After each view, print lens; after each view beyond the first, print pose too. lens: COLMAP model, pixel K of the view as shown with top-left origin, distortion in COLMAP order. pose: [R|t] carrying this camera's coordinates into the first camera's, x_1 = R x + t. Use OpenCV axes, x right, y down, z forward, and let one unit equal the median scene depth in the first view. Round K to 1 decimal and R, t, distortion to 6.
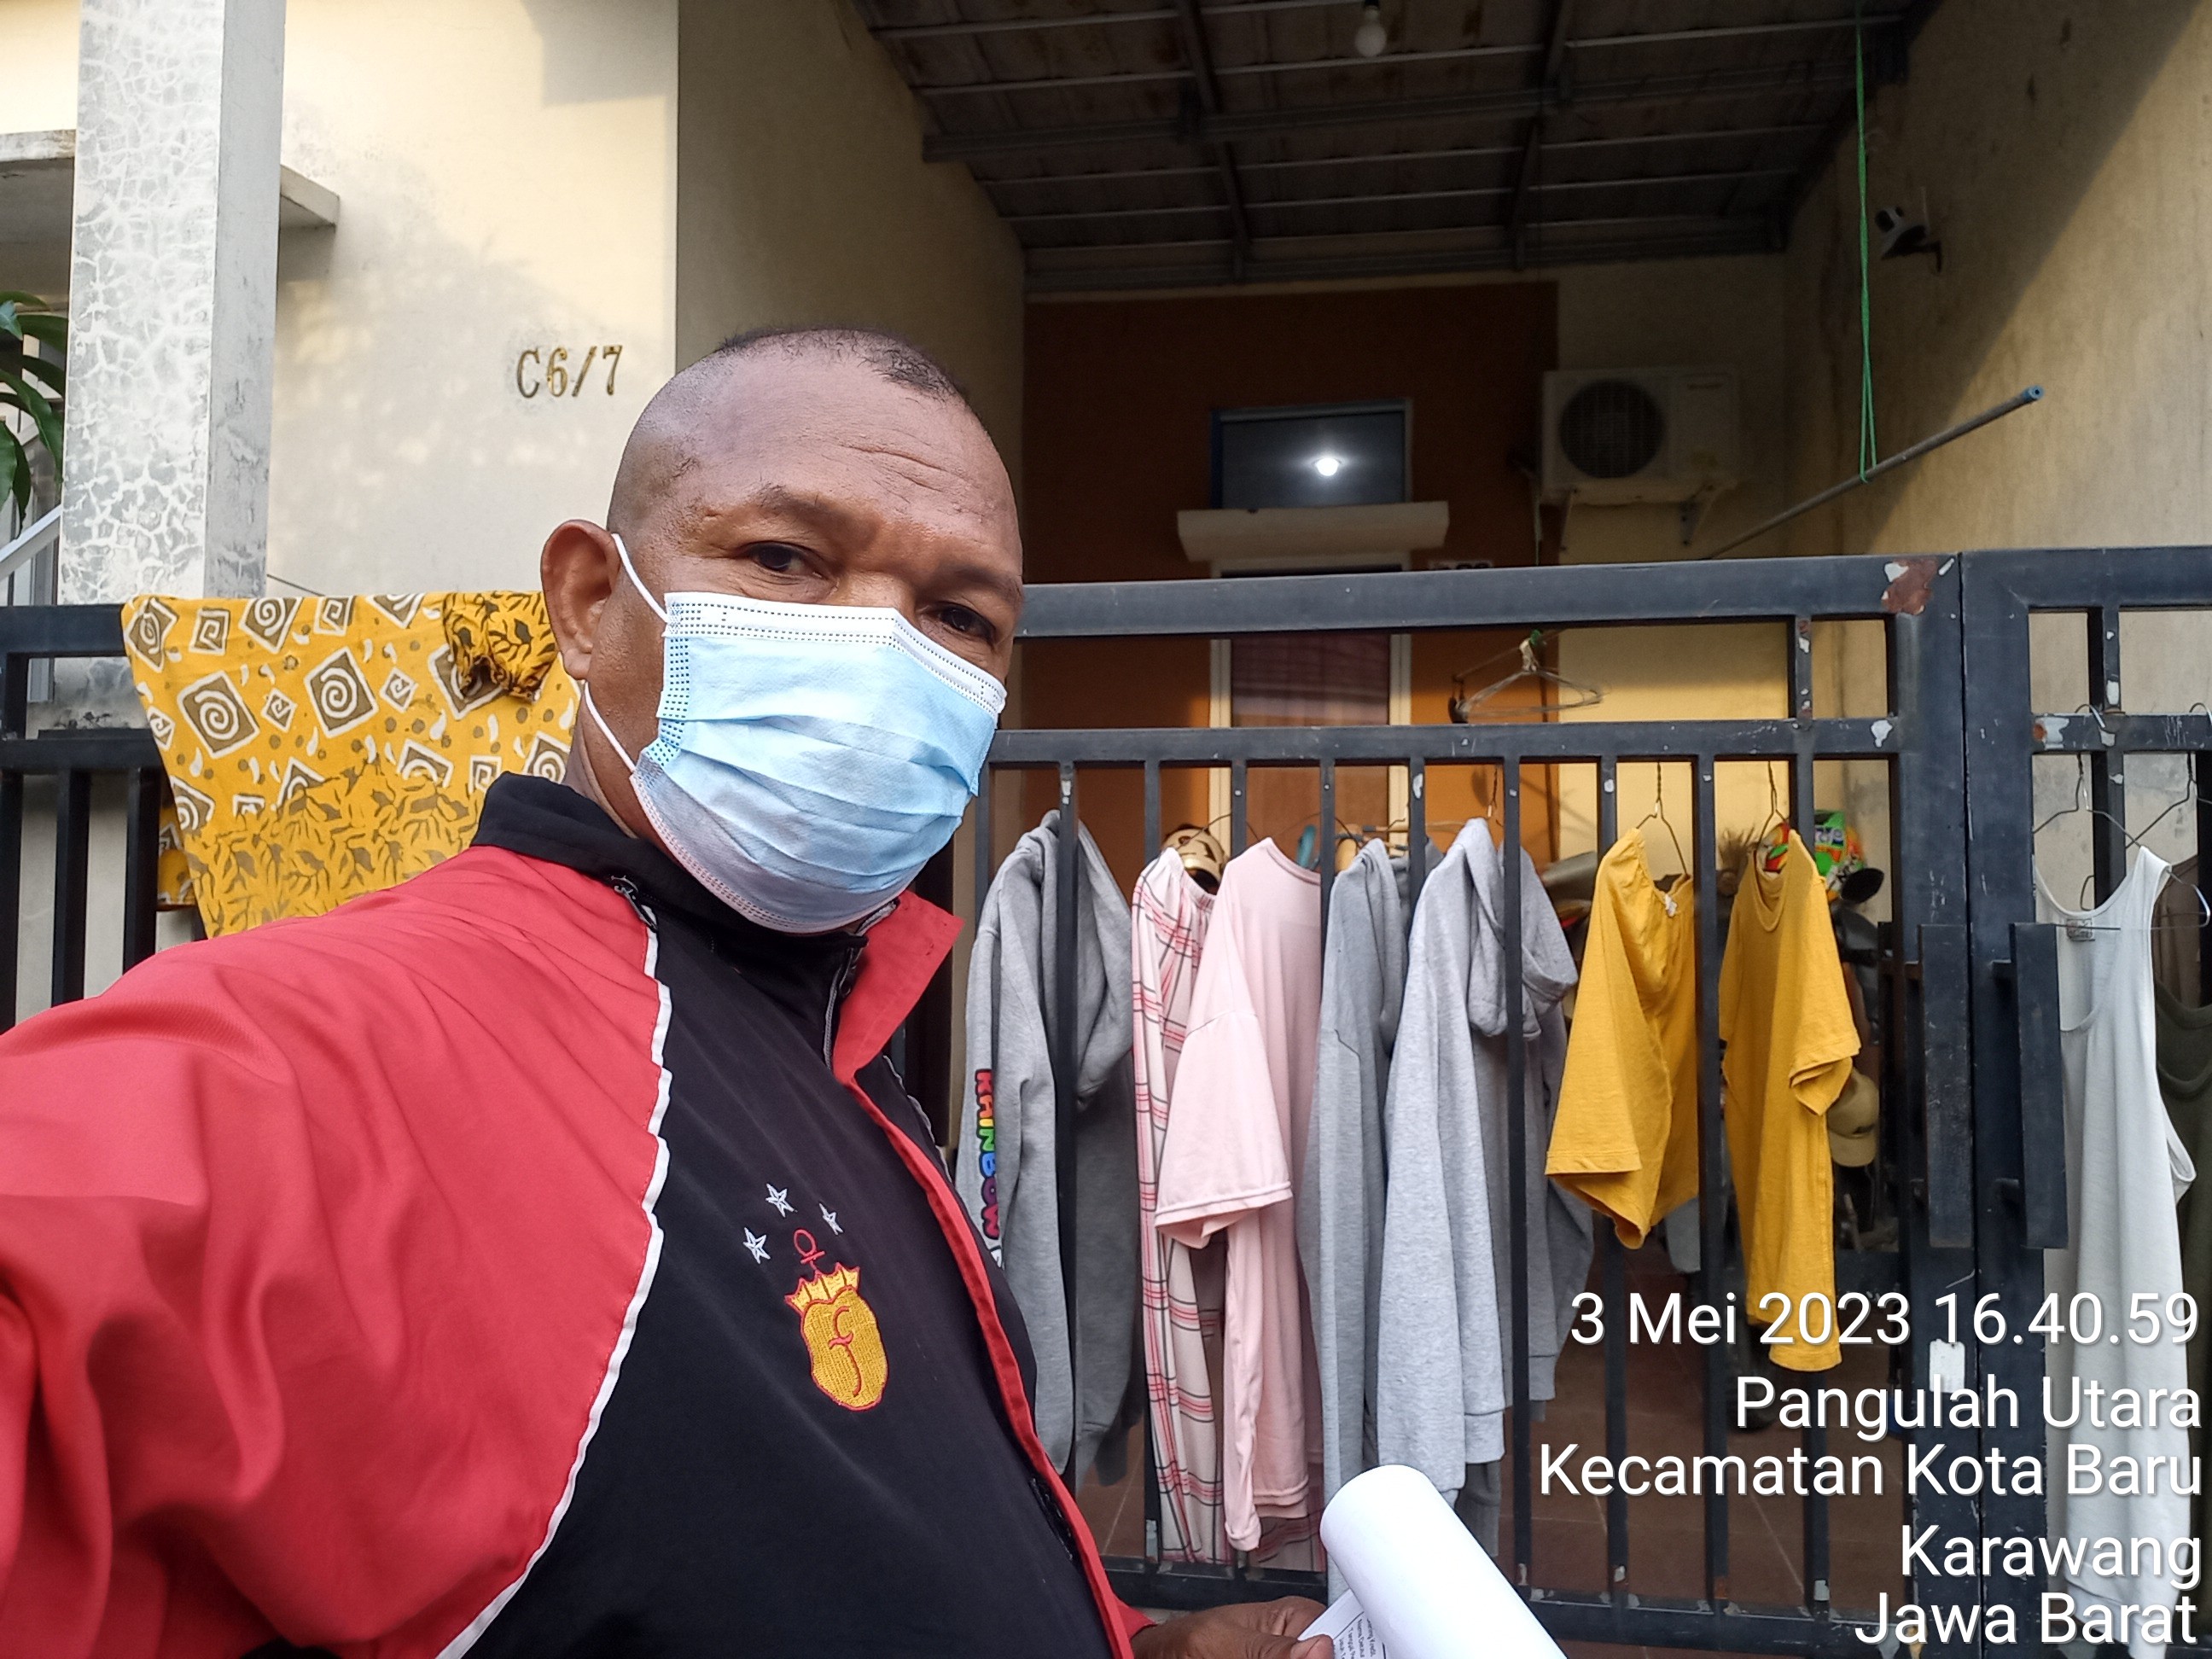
lens RADIAL K [[1680.0, 0, 1106.0], [0, 1680.0, 829.5], [0, 0, 1]] dist [0.058386, -0.003111]
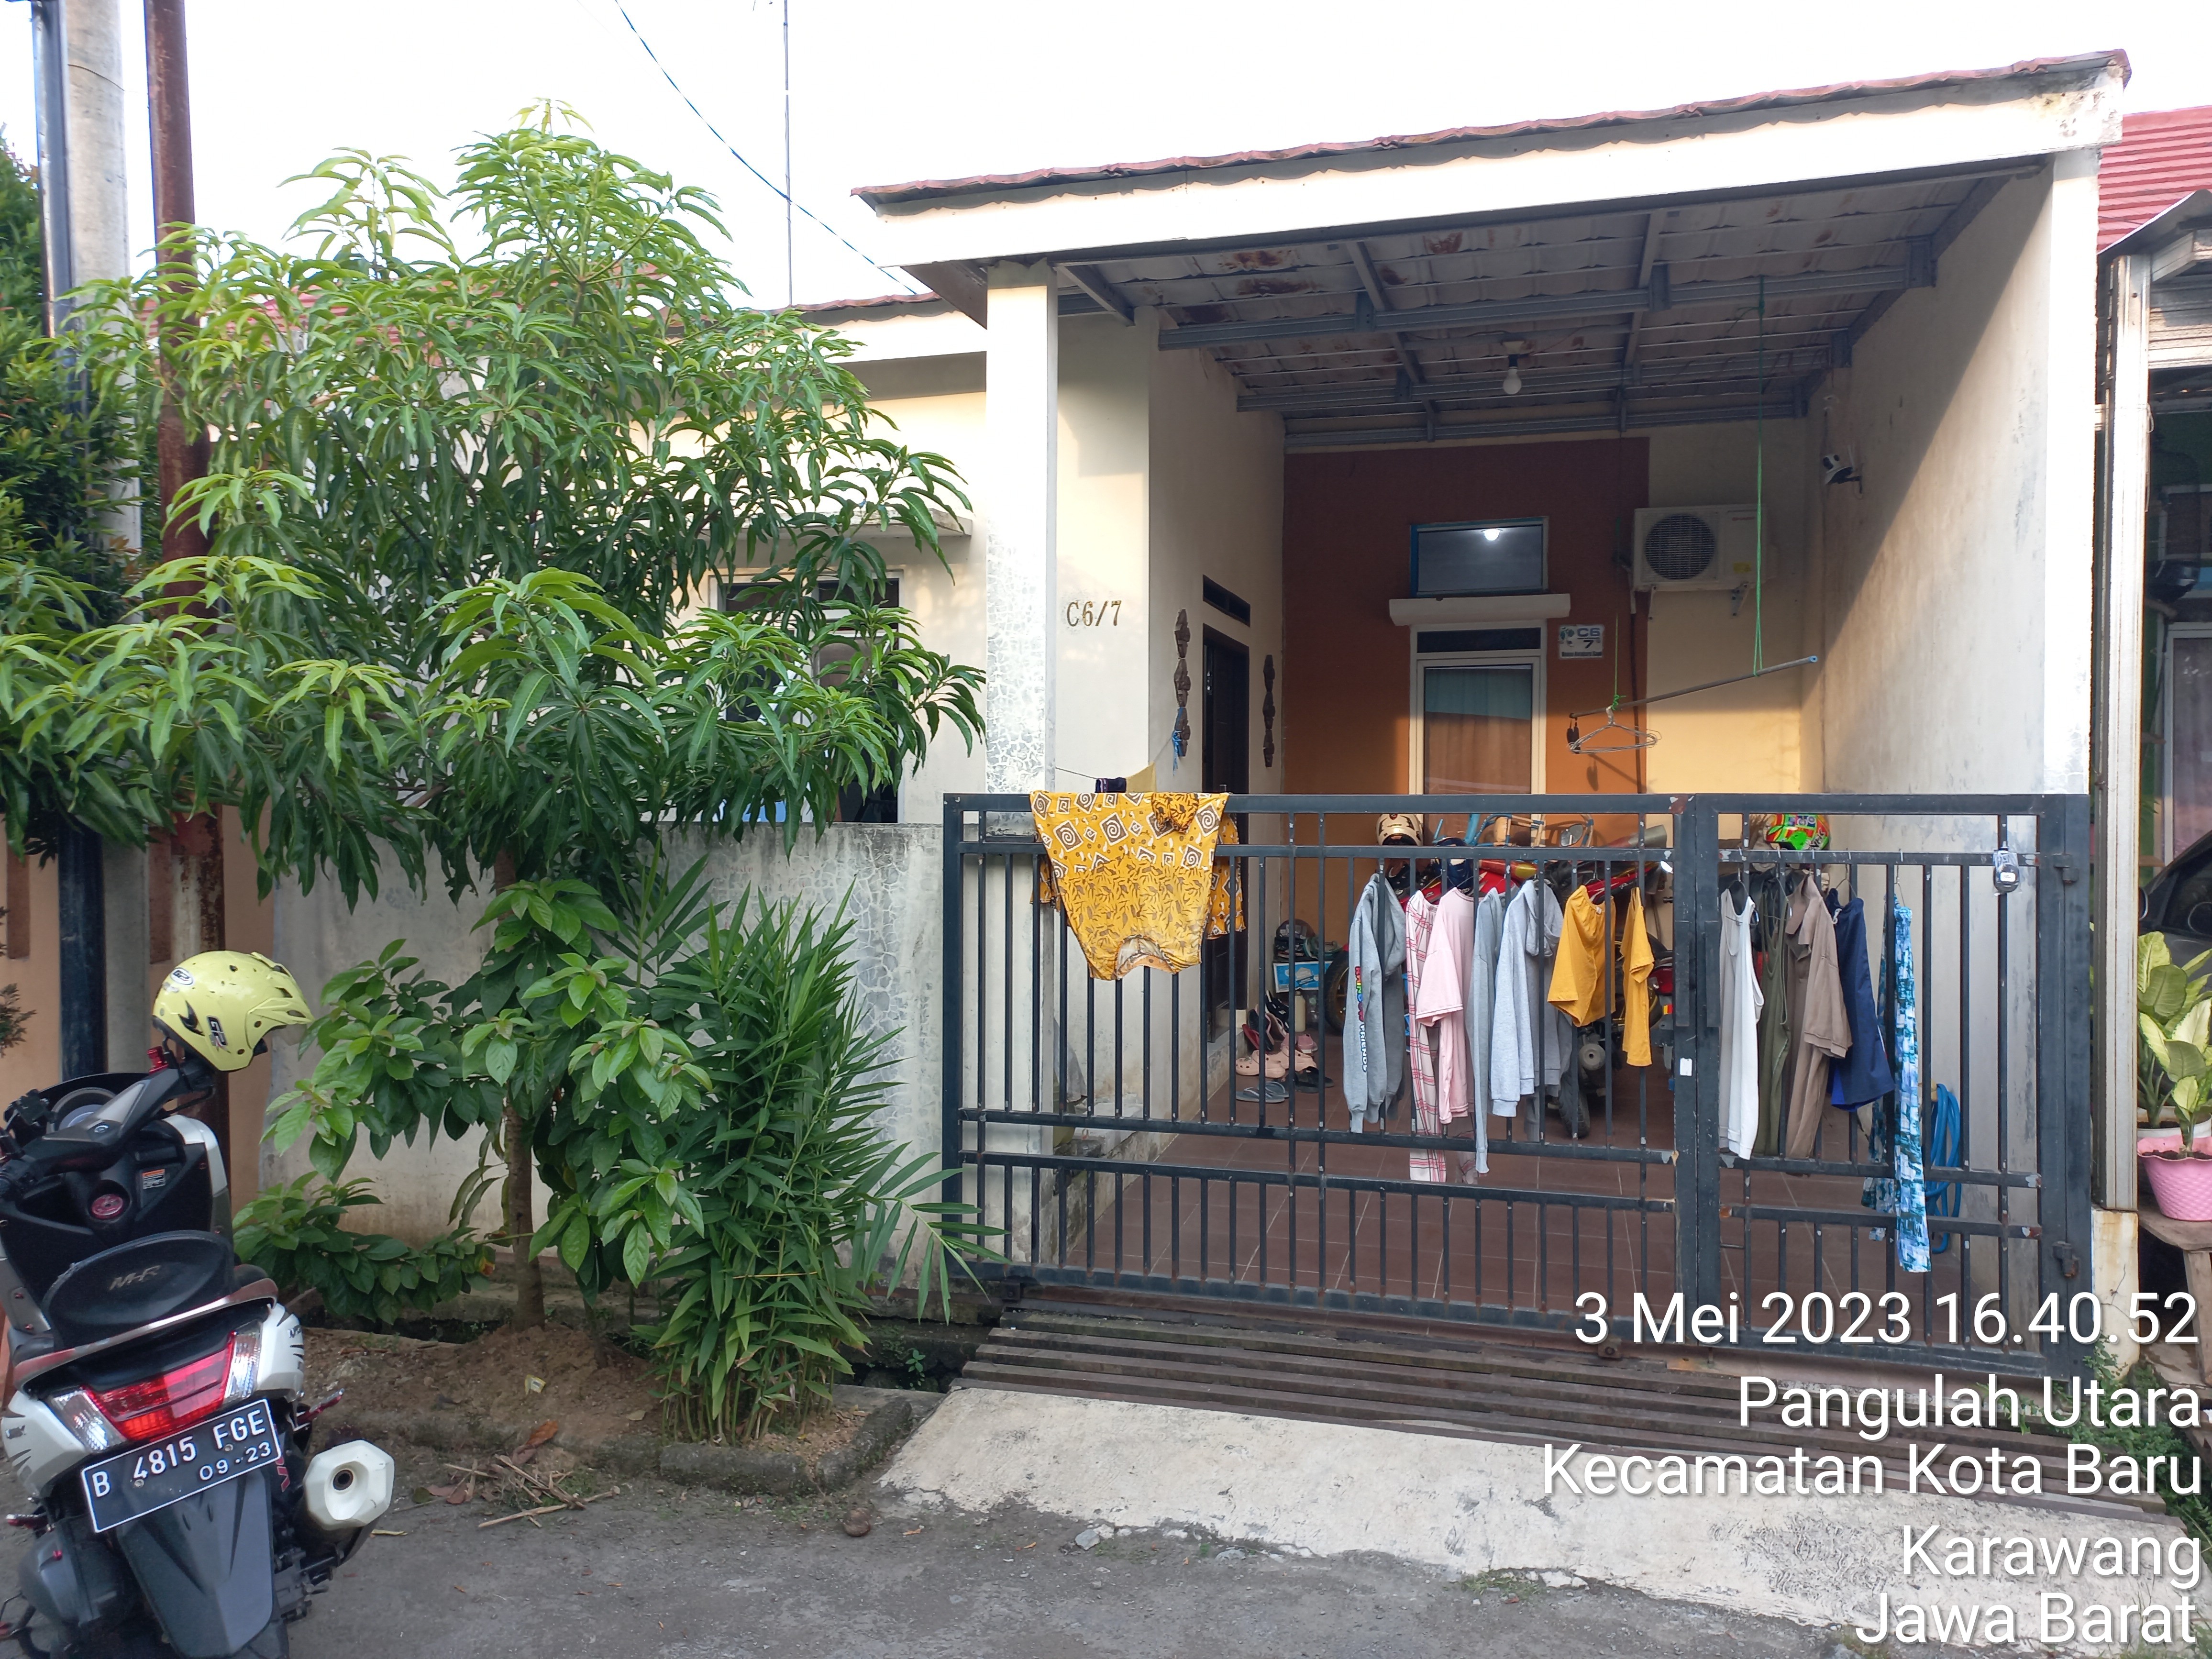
lens RADIAL K [[1619.0, 0, 1106.0], [0, 1619.0, 829.5], [0, 0, 1]] dist [0.168940, -0.190075]
pose [[0.994278, -0.004618, -0.106721, -0.182036], [0.011979, 0.997584, 0.068429, -0.268664], [0.106147, -0.069316, 0.991932, -1.687064]]
